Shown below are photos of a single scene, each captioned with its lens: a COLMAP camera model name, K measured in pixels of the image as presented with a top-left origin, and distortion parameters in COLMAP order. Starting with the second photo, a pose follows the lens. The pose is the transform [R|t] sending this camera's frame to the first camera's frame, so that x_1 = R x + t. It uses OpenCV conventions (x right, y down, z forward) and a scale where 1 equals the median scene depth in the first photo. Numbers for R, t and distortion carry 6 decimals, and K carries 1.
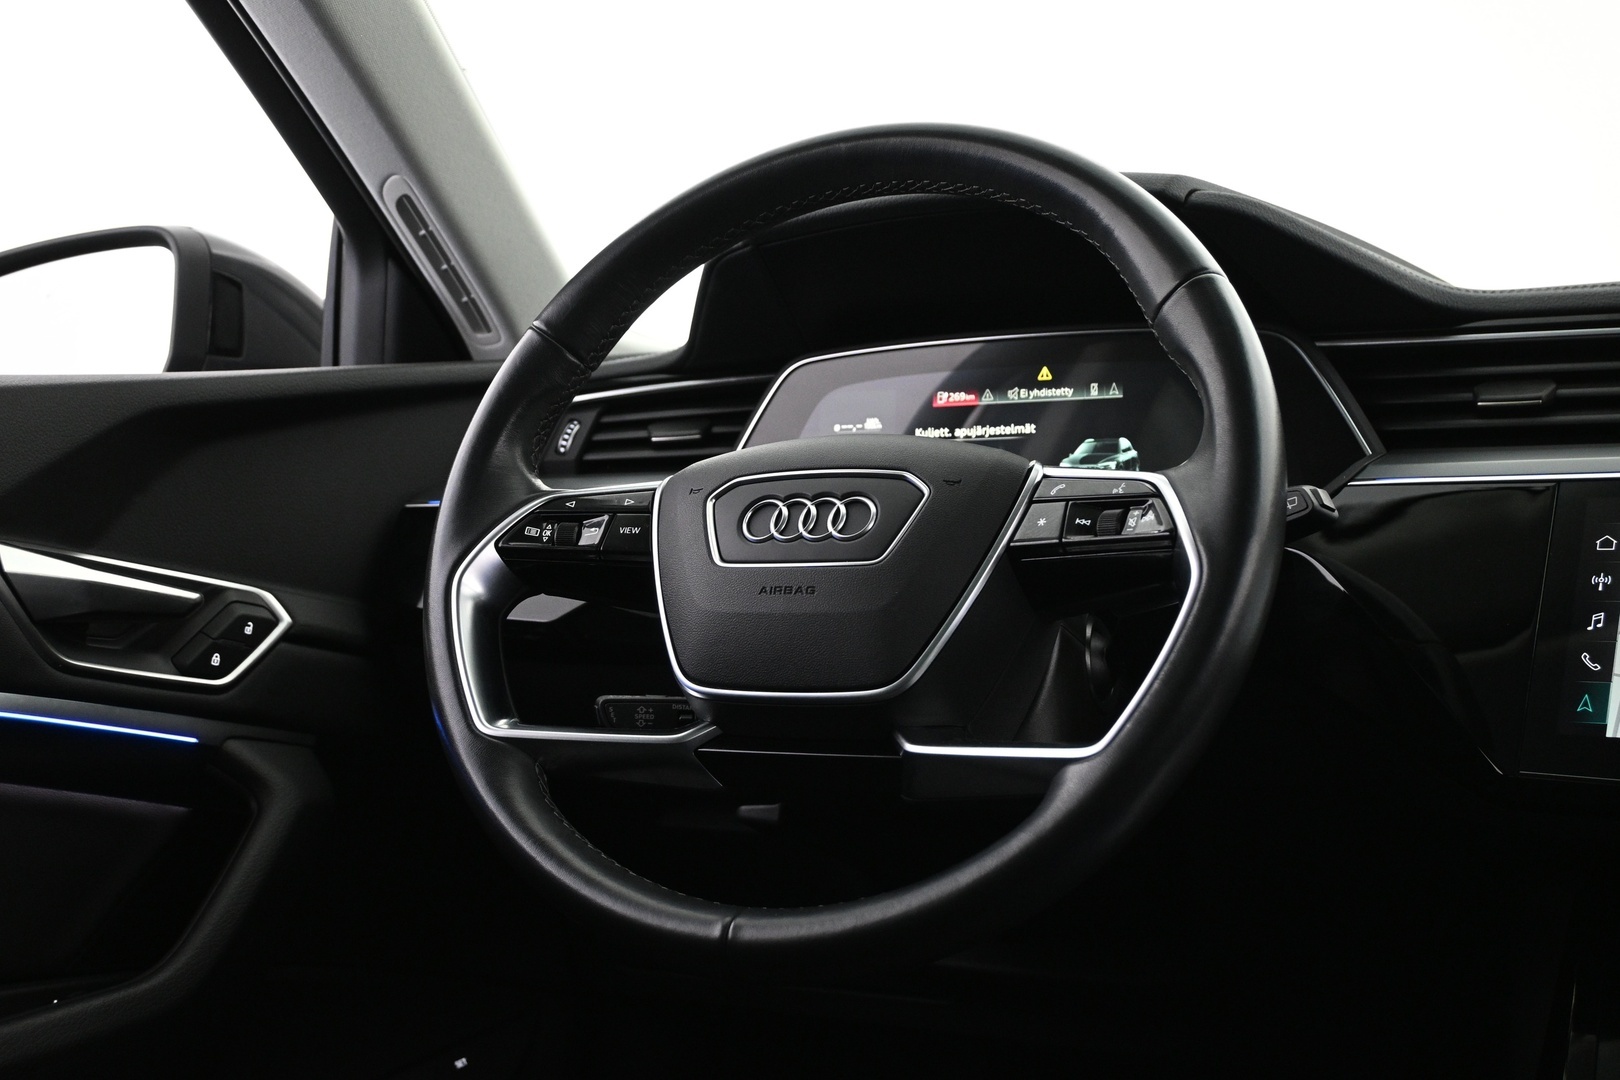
lens RADIAL K [[1893.3, 0, 803.8], [0, 1893.3, 533.1], [0, 0, 1]] dist [-0.002449, 0.000000]
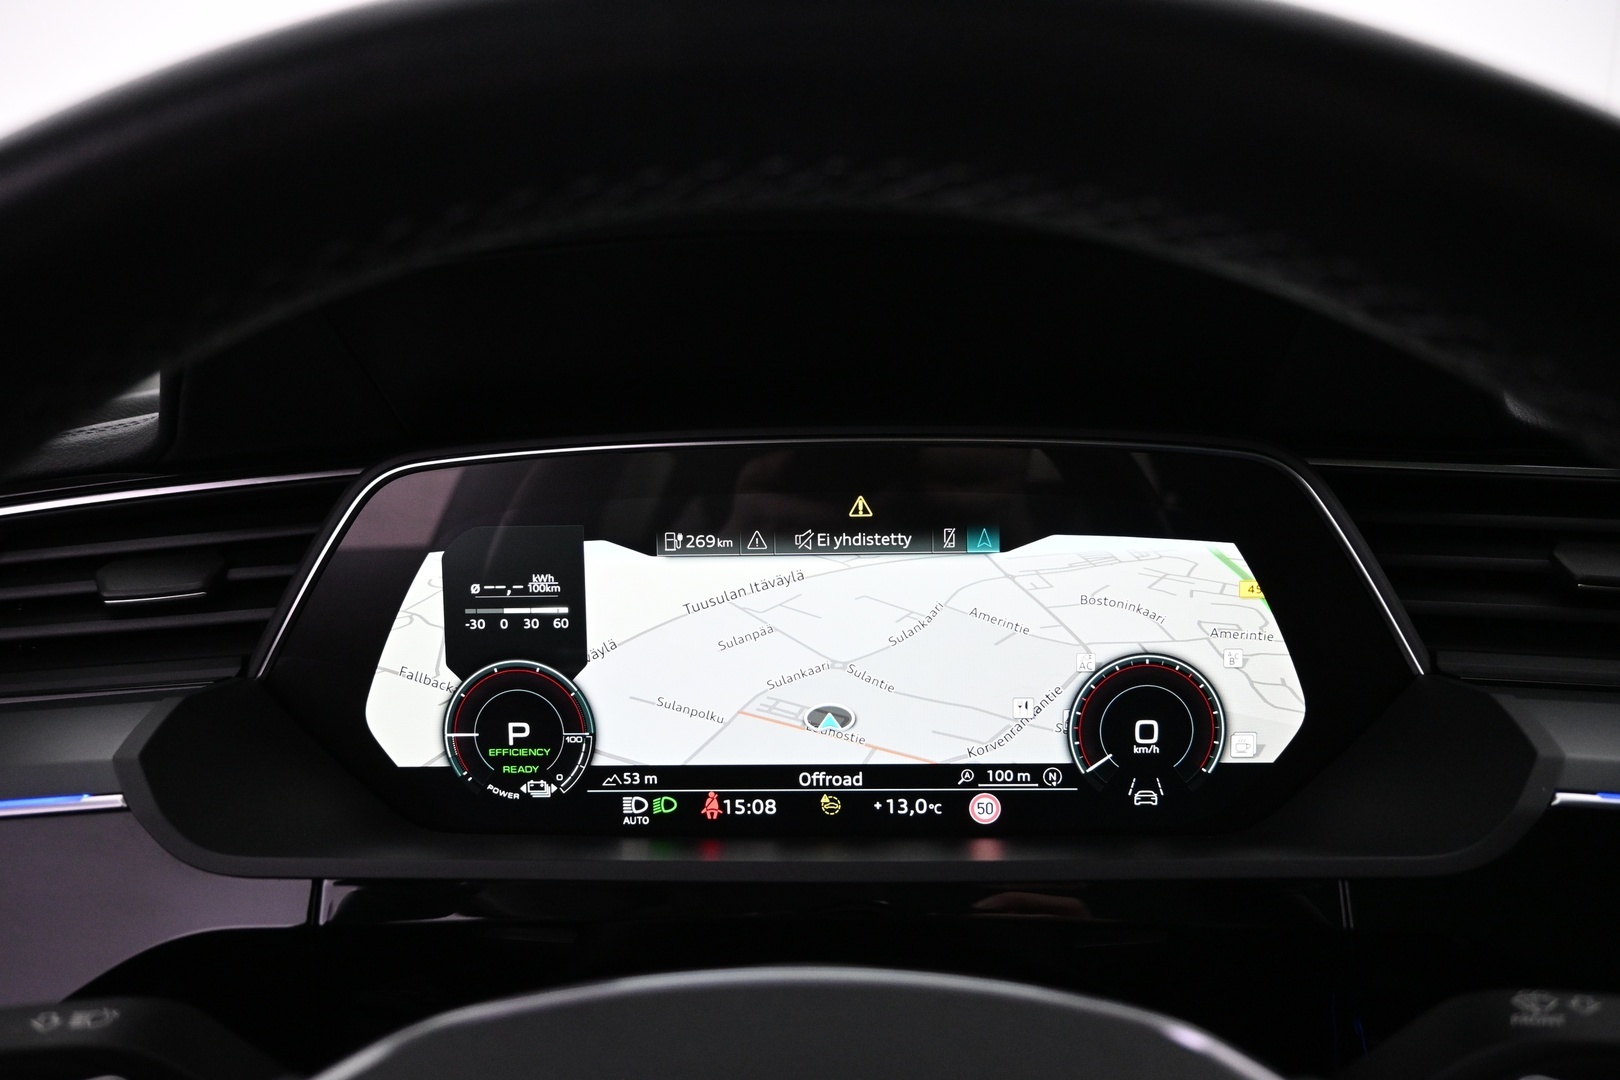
lens RADIAL K [[1107.4, 0, 794.5], [0, 1107.4, 542.9], [0, 0, 1]] dist [0.004454, 0.000179]
pose [[0.918443, -0.068475, 0.389581, -0.028754], [0.001389, 0.985455, 0.169933, -0.157911], [-0.395551, -0.155533, 0.905179, 0.843273]]
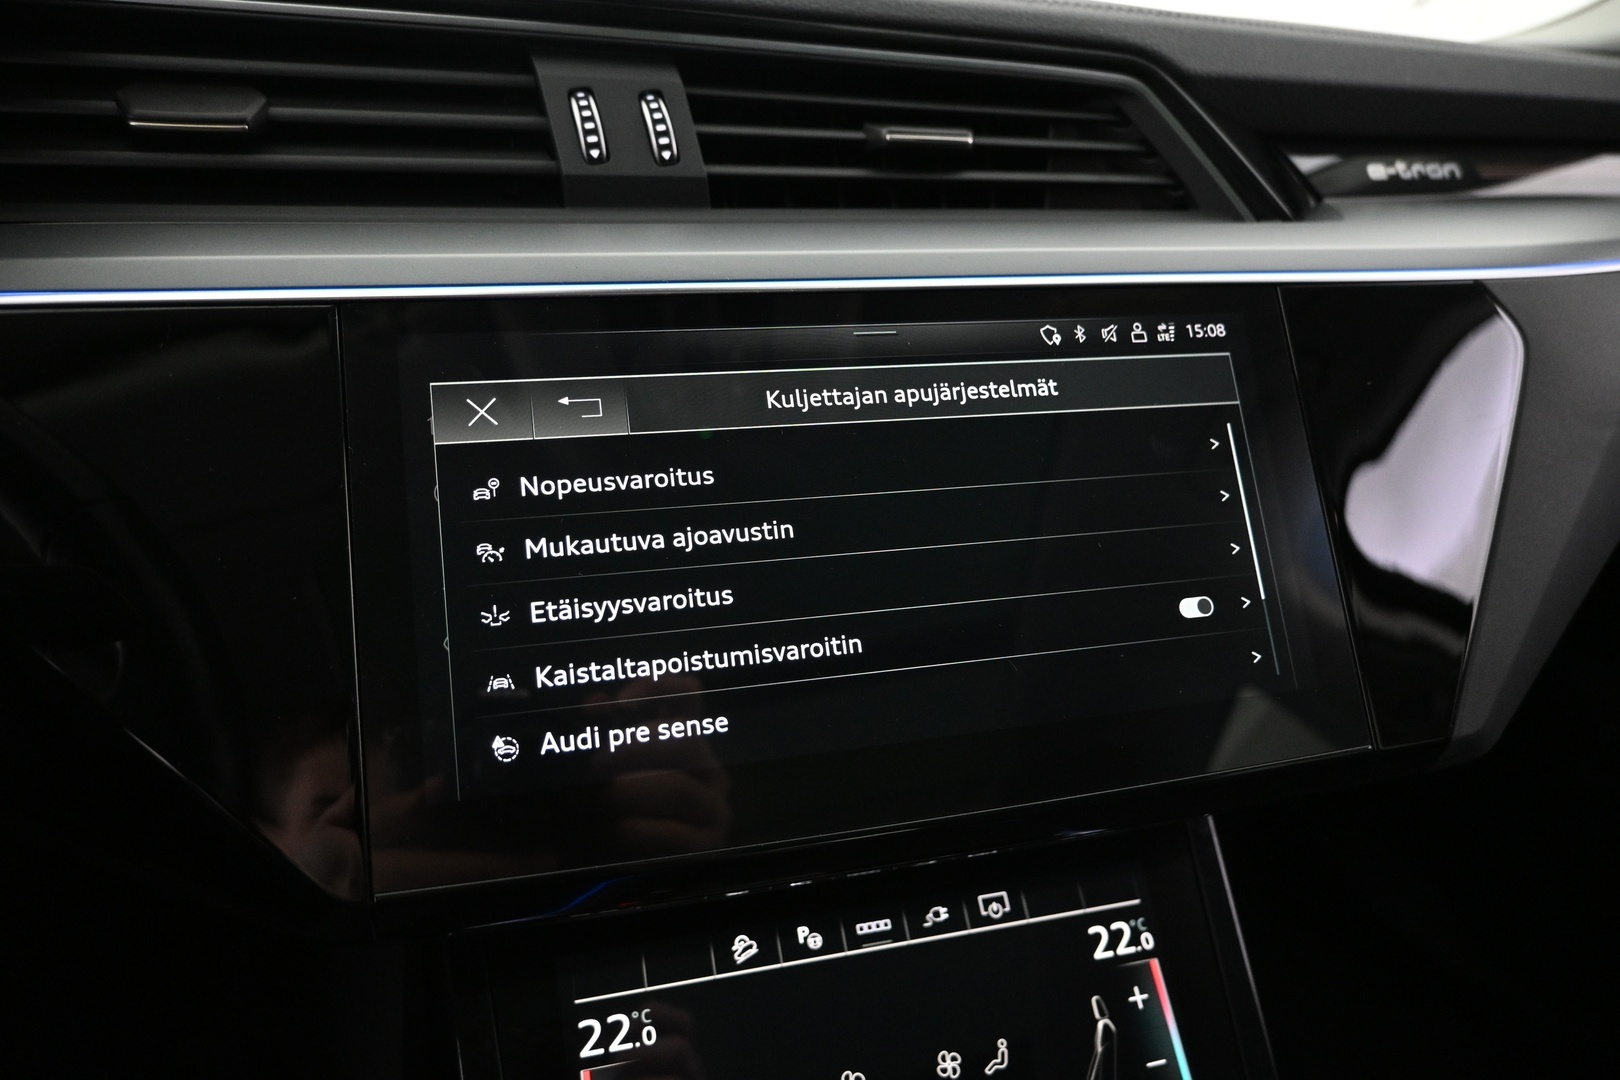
lens RADIAL K [[1105.1, 0, 807.6], [0, 1105.1, 539.1], [0, 0, 1]] dist [-0.002995, -0.000062]
pose [[0.616843, -0.239118, 0.749885, 0.219898], [-0.024517, 0.946436, 0.321960, -0.067543], [-0.786705, -0.216984, 0.577939, 0.673730]]
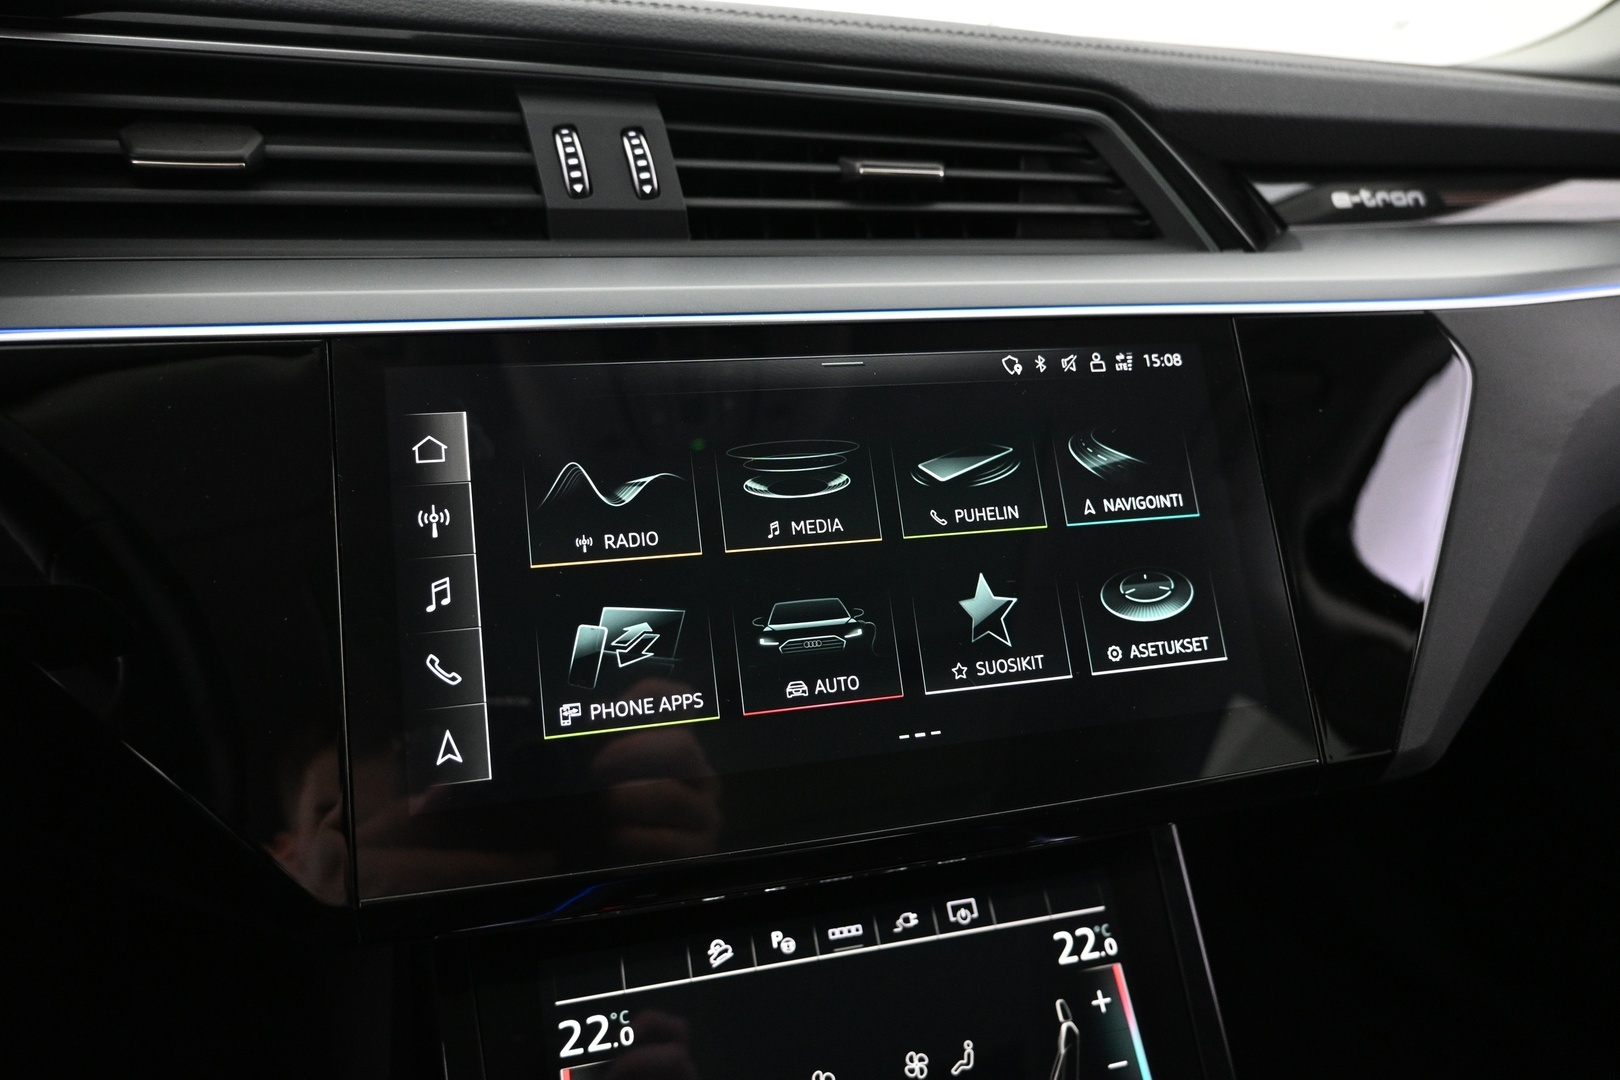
lens RADIAL K [[1105.1, 0, 808.5], [0, 1105.1, 539.0], [0, 0, 1]] dist [-0.002995, -0.000062]
pose [[0.618267, -0.234259, 0.750246, 0.215590], [-0.026321, 0.947843, 0.317648, -0.078364], [-0.785527, -0.216139, 0.579854, 0.656990]]
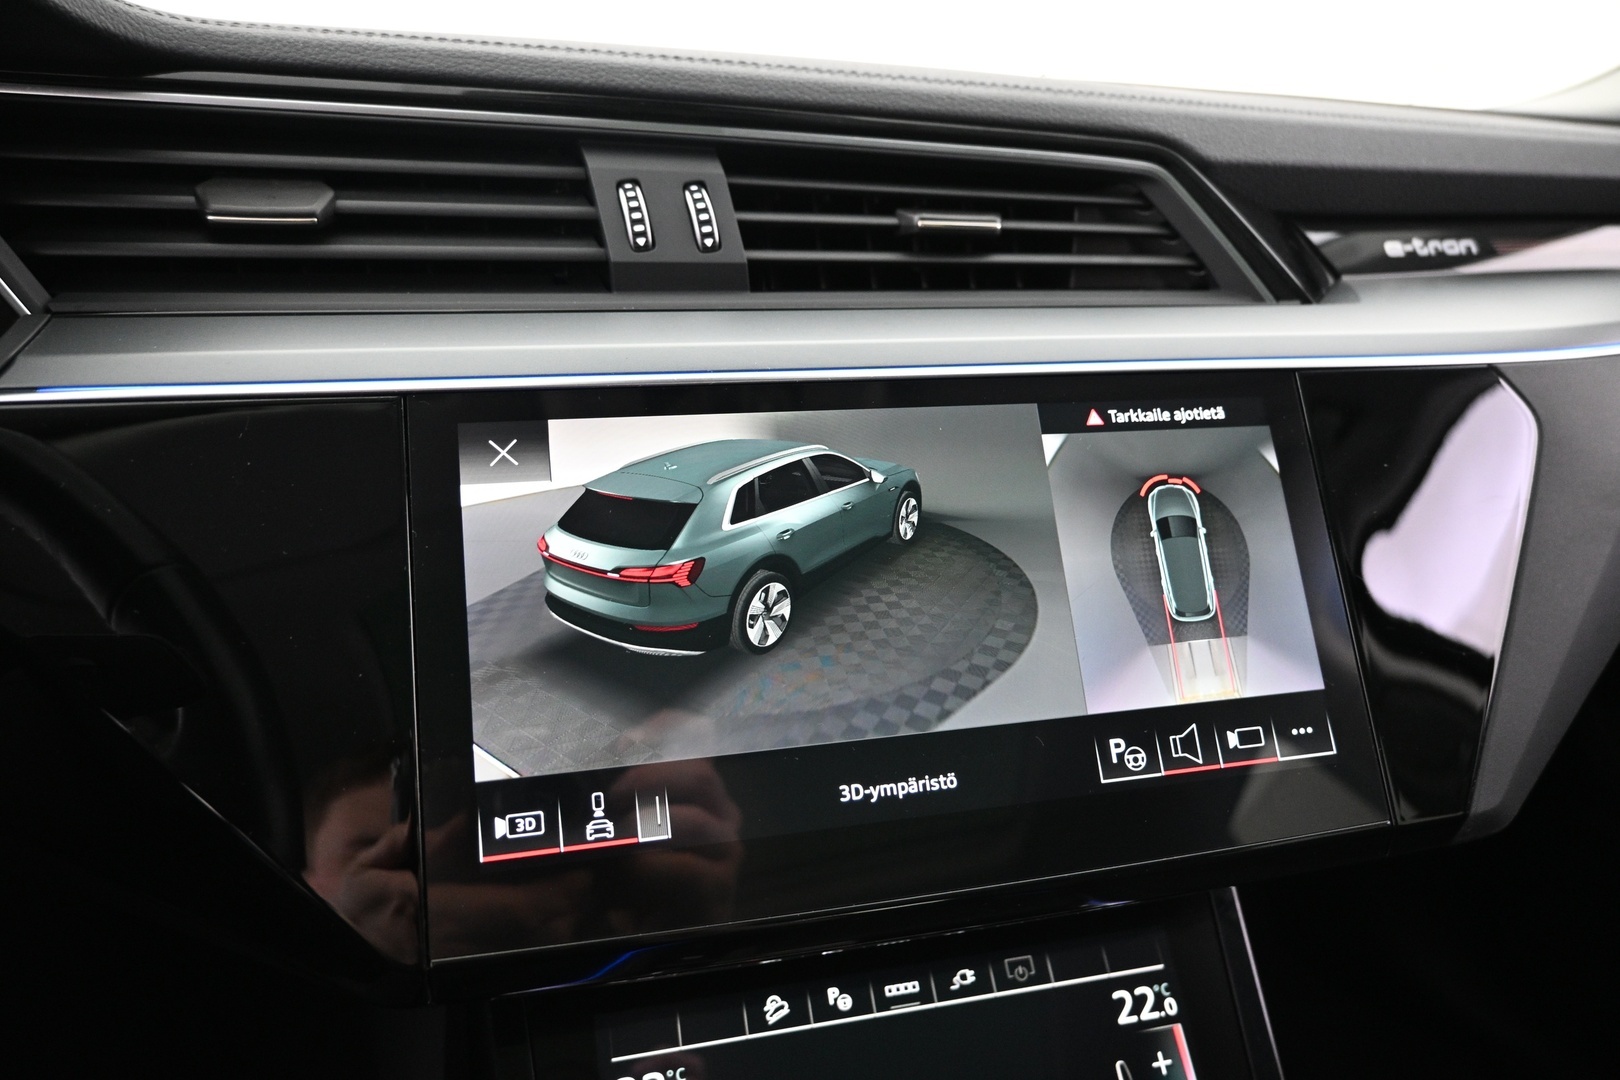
lens RADIAL K [[1105.1, 0, 807.4], [0, 1105.1, 541.2], [0, 0, 1]] dist [-0.002995, -0.000062]
pose [[0.632414, -0.211008, 0.745338, 0.208021], [-0.026513, 0.955725, 0.293065, -0.085203], [-0.774177, -0.205099, 0.598819, 0.671475]]
